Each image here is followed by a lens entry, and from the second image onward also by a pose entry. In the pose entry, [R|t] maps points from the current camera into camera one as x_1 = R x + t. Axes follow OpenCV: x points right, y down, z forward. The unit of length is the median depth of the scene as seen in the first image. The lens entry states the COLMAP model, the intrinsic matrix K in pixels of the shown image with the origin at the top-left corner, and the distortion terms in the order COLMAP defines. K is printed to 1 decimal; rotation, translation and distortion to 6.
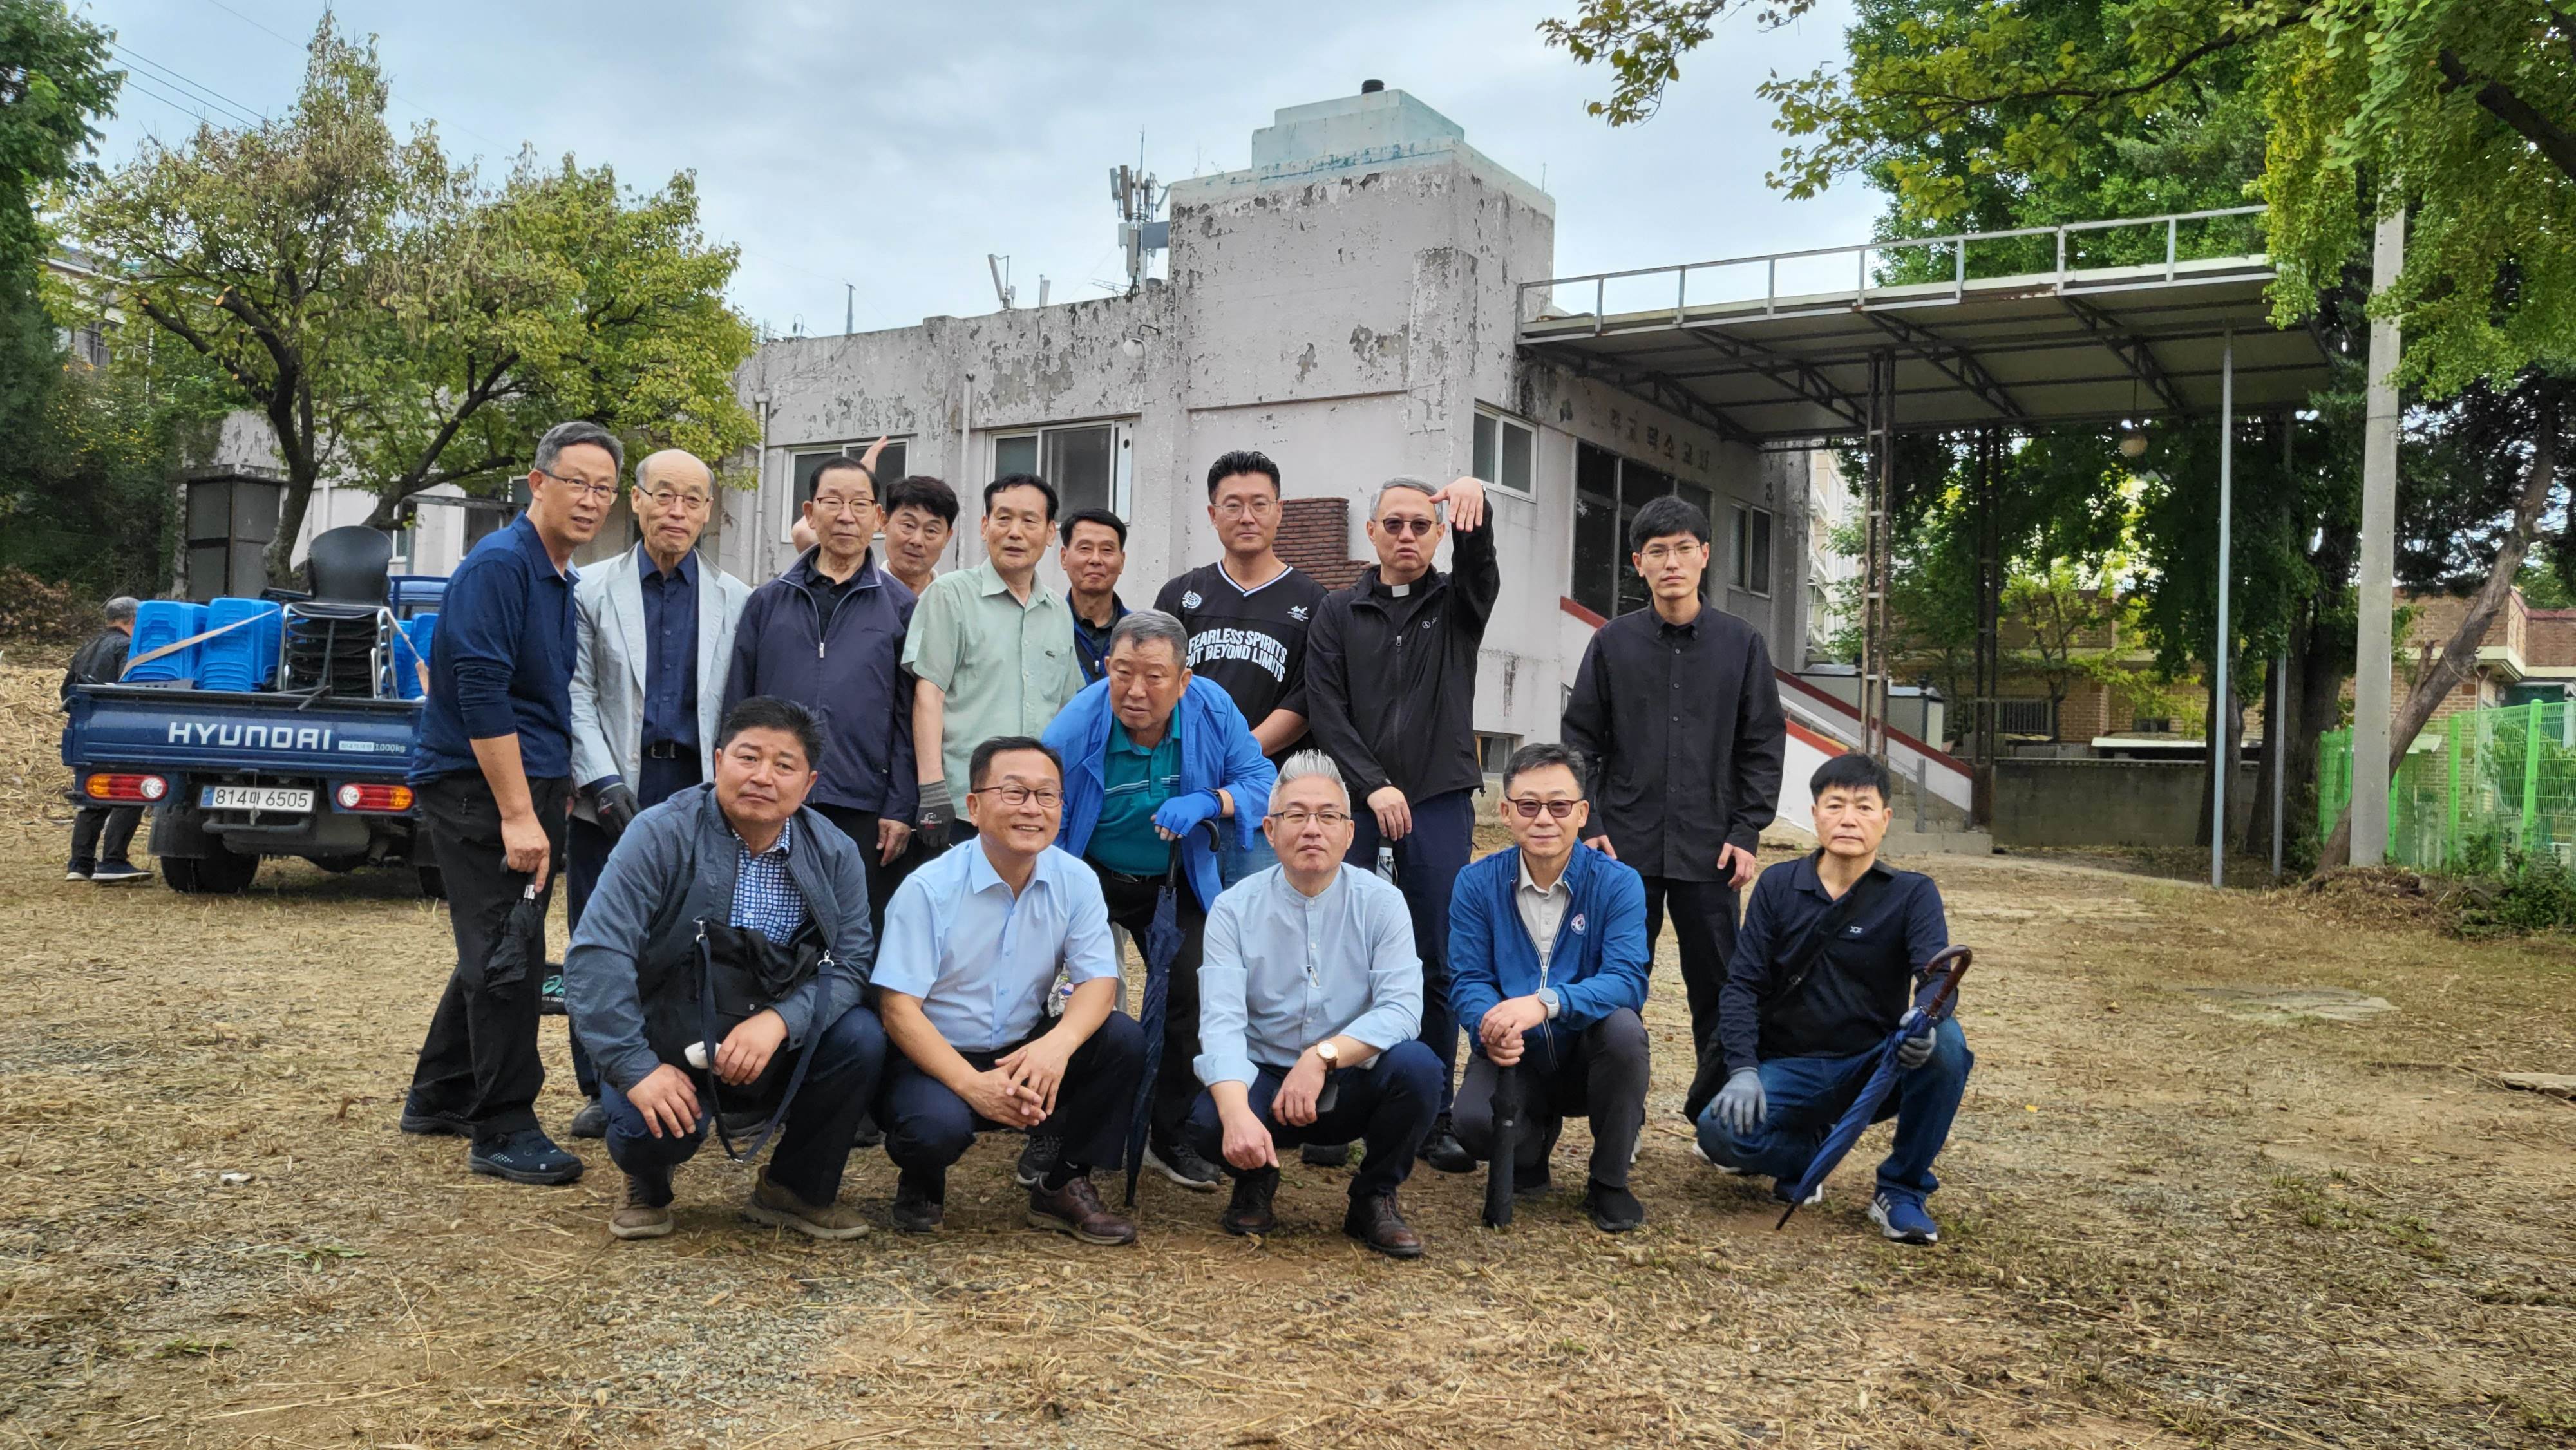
lens RADIAL K [[1851.7, 0, 1288.0], [0, 1851.7, 725.0], [0, 0, 1]] dist [-0.043280, 0.085231]
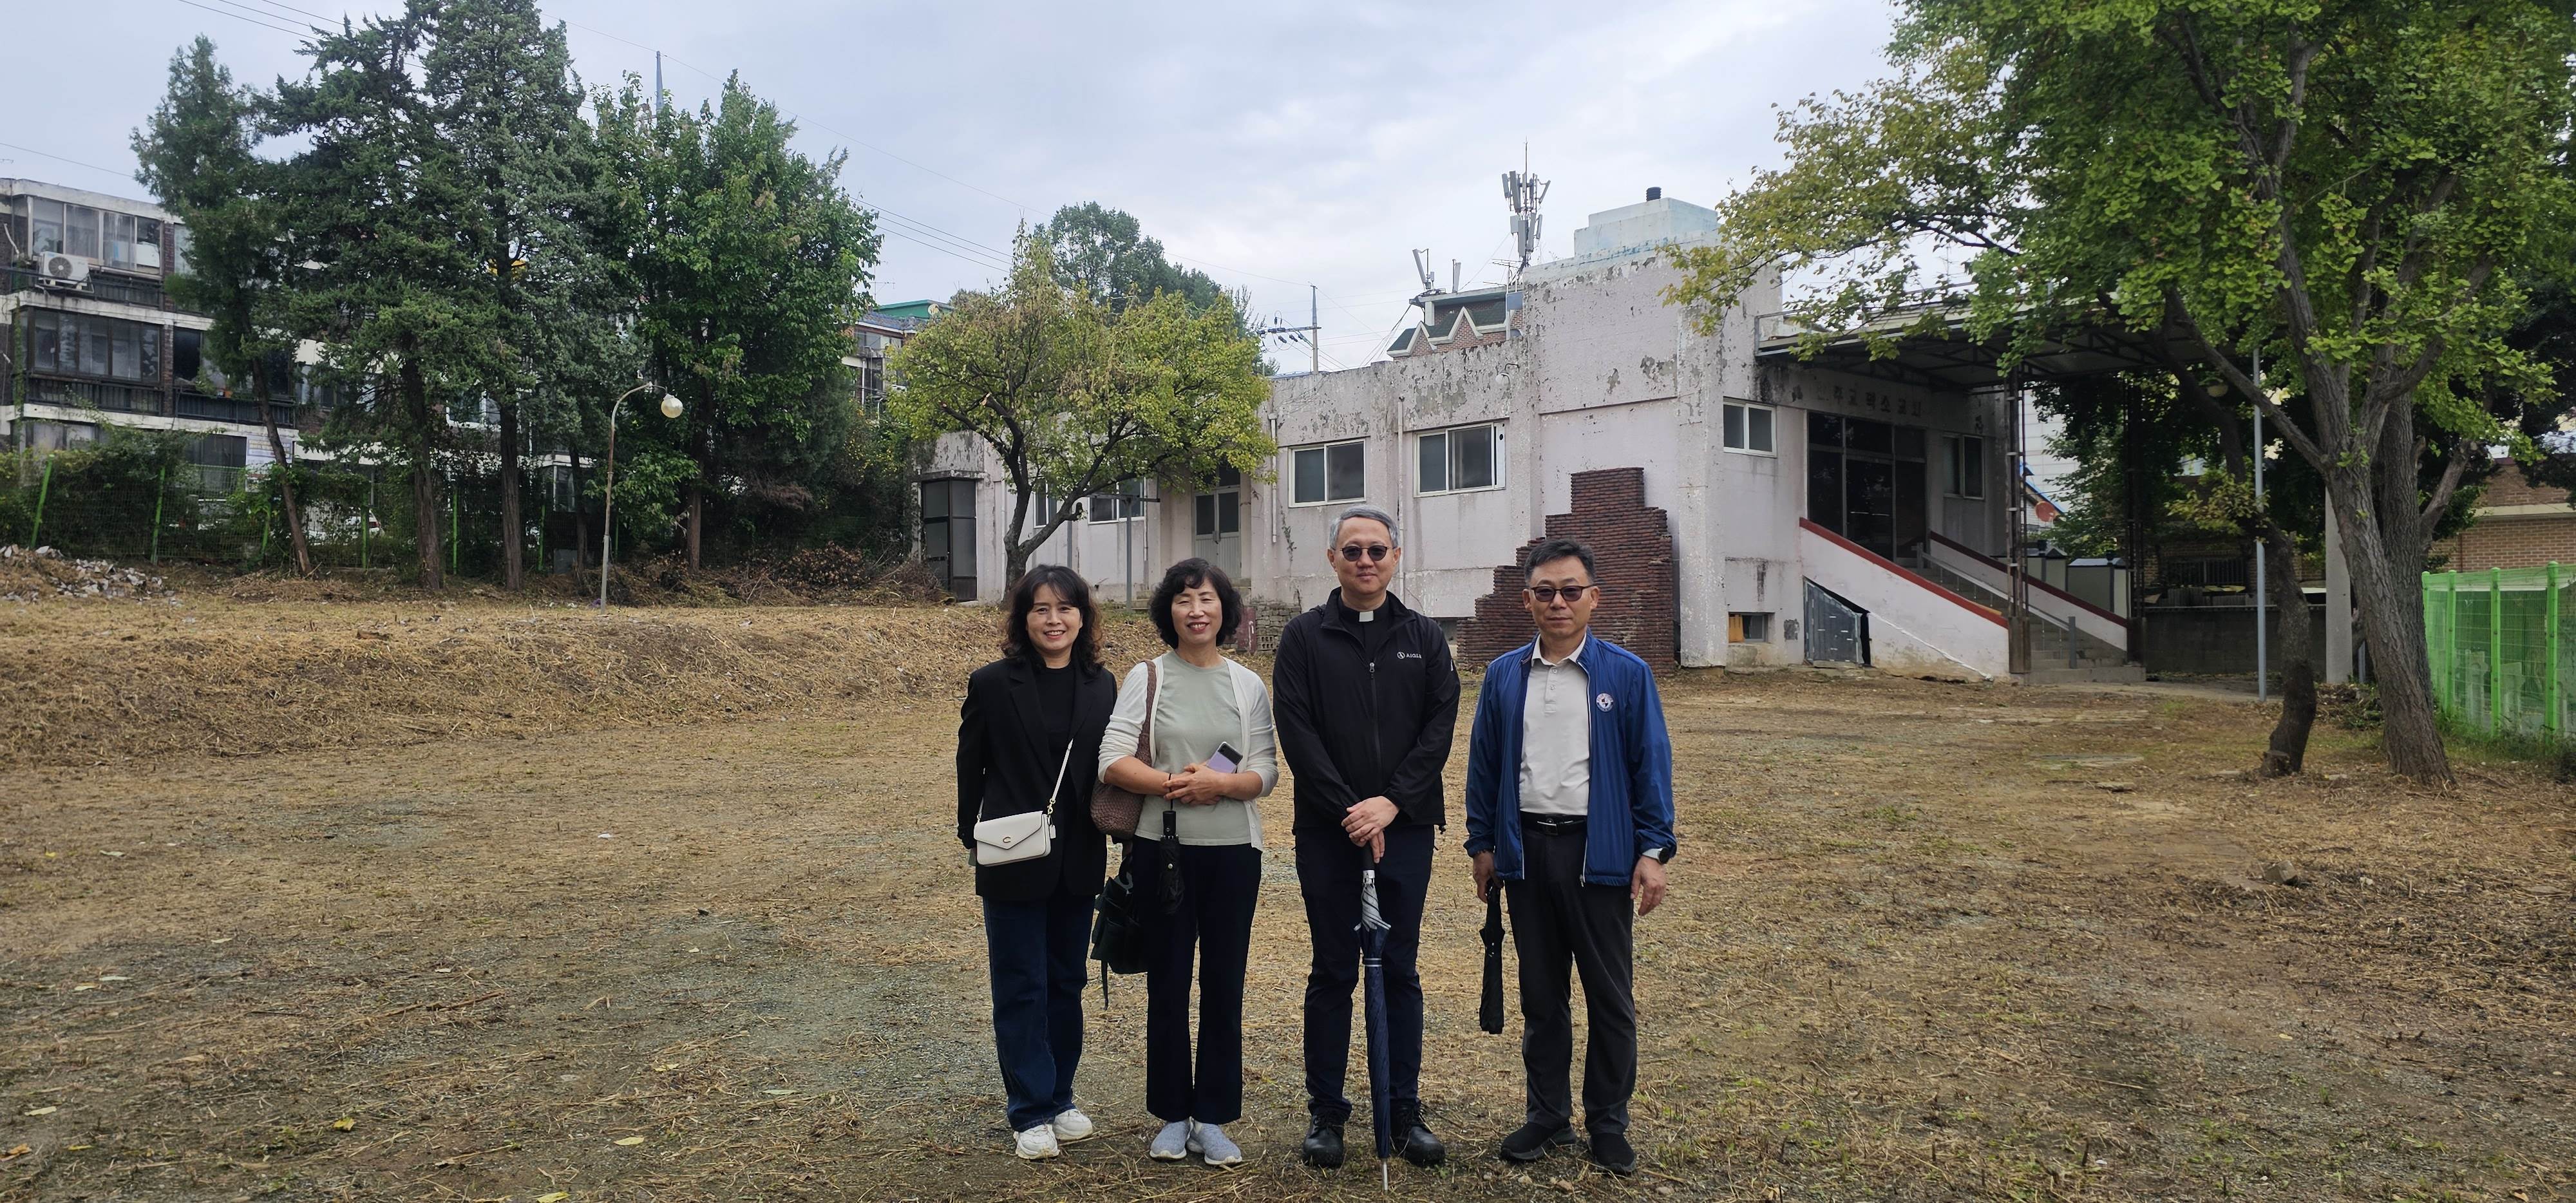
lens RADIAL K [[1648.8, 0, 1292.5], [0, 1648.8, 631.9], [0, 0, 1]] dist [0.110559, -0.115924]
pose [[0.968681, -0.038509, -0.245305, 0.078470], [0.045666, 0.998679, 0.023553, -0.027874], [0.244074, -0.034017, 0.969160, -0.409683]]
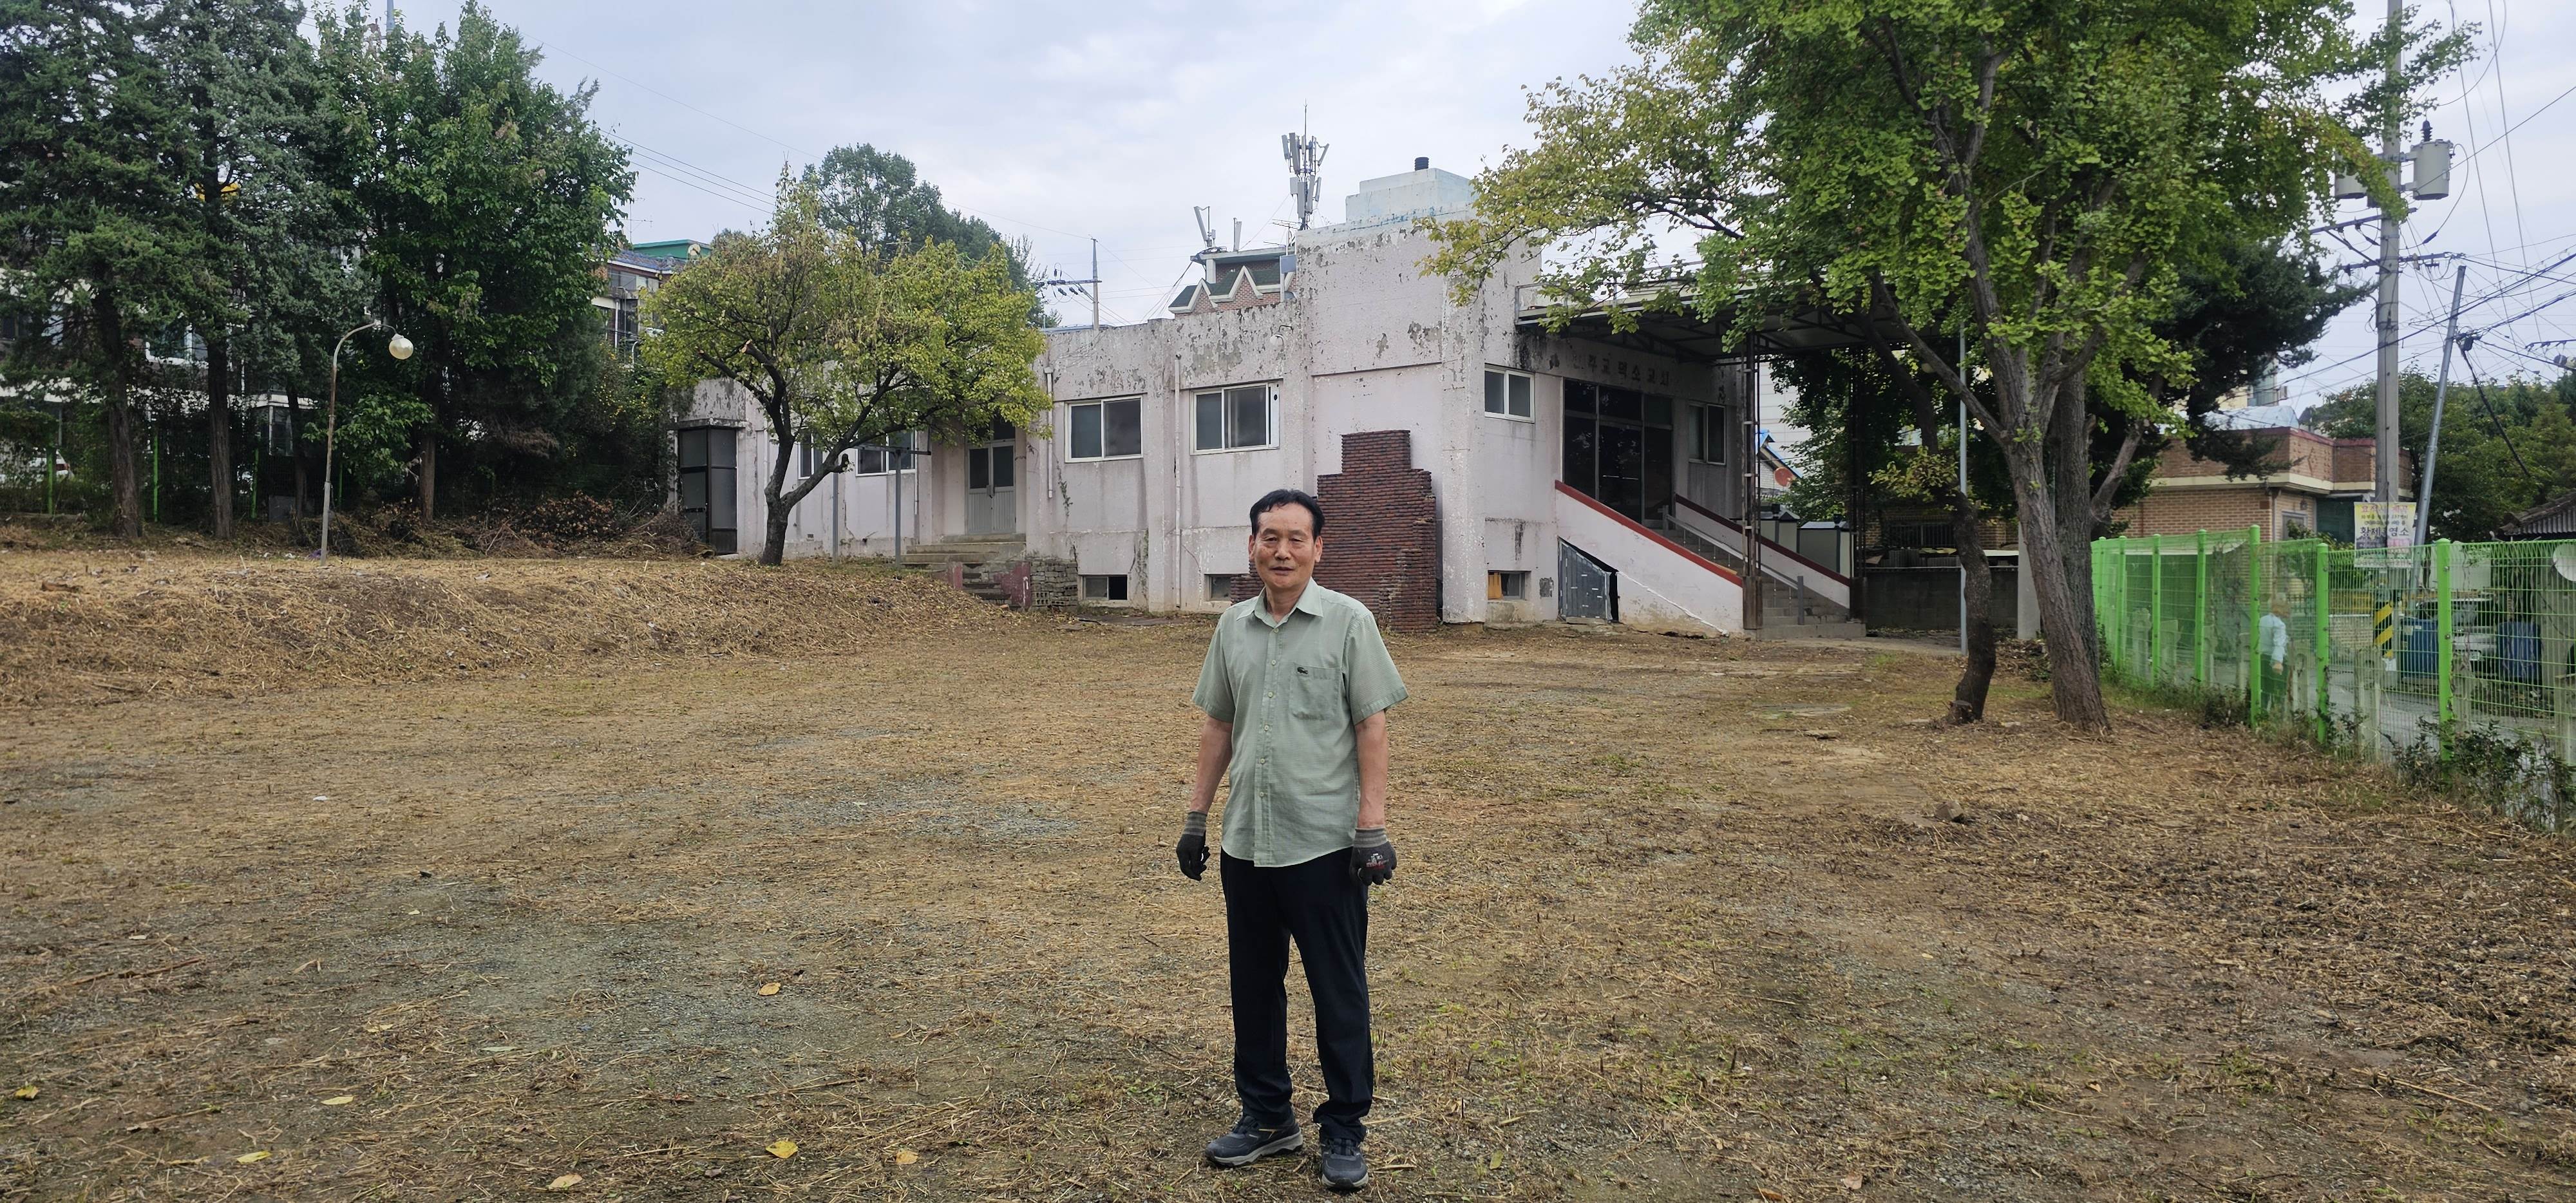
lens RADIAL K [[1653.7, 0, 1288.0], [0, 1653.7, 601.5], [0, 0, 1]] dist [0.085981, -0.067049]
pose [[0.992002, -0.033239, -0.121769, 0.090628], [0.038081, 0.998565, 0.037658, -0.028704], [0.120342, -0.041994, 0.991844, -0.421778]]
